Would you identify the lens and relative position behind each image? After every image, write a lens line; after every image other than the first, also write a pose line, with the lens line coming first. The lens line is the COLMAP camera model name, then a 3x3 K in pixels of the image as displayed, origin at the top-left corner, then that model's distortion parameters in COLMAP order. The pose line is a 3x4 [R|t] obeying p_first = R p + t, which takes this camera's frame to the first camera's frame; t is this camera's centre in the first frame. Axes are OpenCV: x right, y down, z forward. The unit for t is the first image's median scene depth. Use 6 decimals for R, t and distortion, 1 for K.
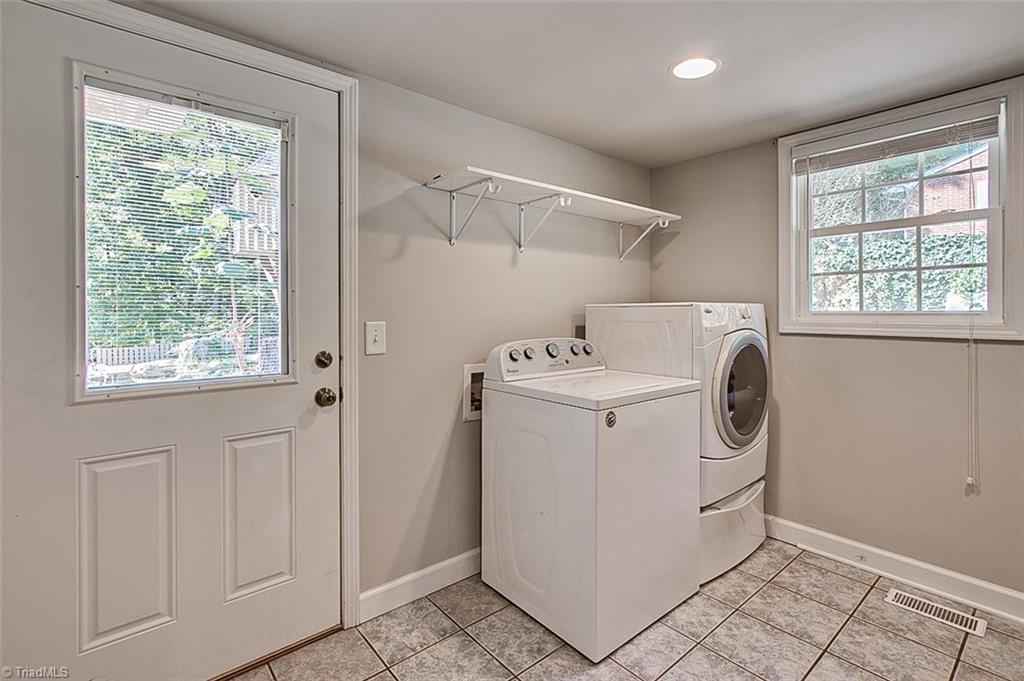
lens RADIAL K [[490.1, 0, 518.1], [0, 490.1, 311.2], [0, 0, 1]] dist [-0.011881, 0.003093]
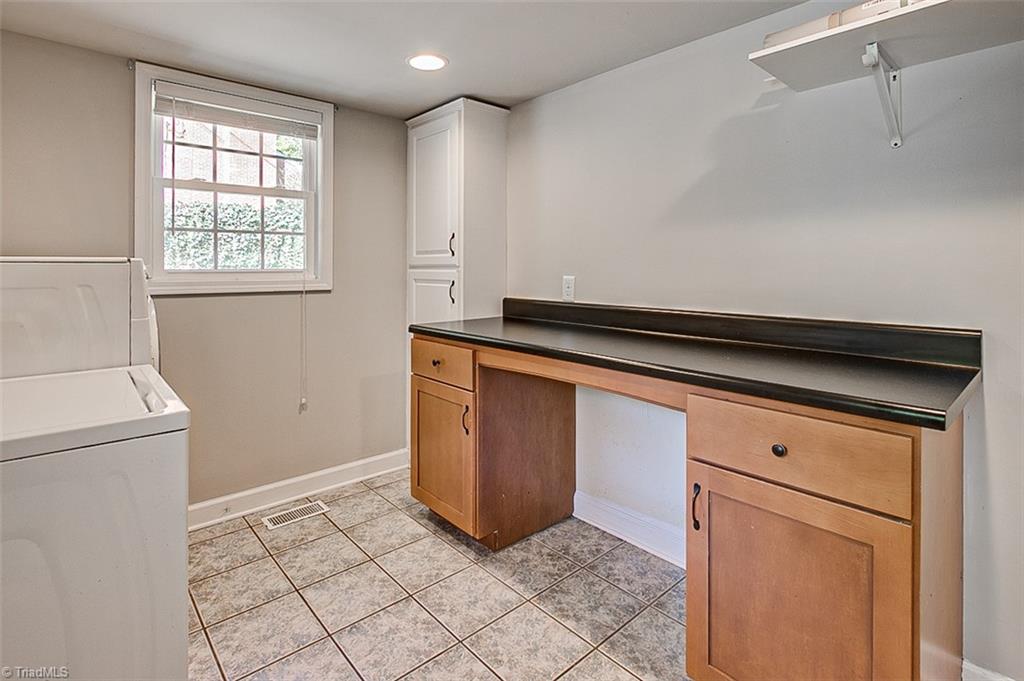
lens RADIAL K [[490.1, 0, 511.9], [0, 490.1, 266.8], [0, 0, 1]] dist [-0.011881, 0.003093]
pose [[-0.018338, 0.002004, 0.999830, -0.364450], [0.002095, 0.999996, -0.001966, -0.002489], [-0.999830, 0.002058, -0.018342, 0.456235]]
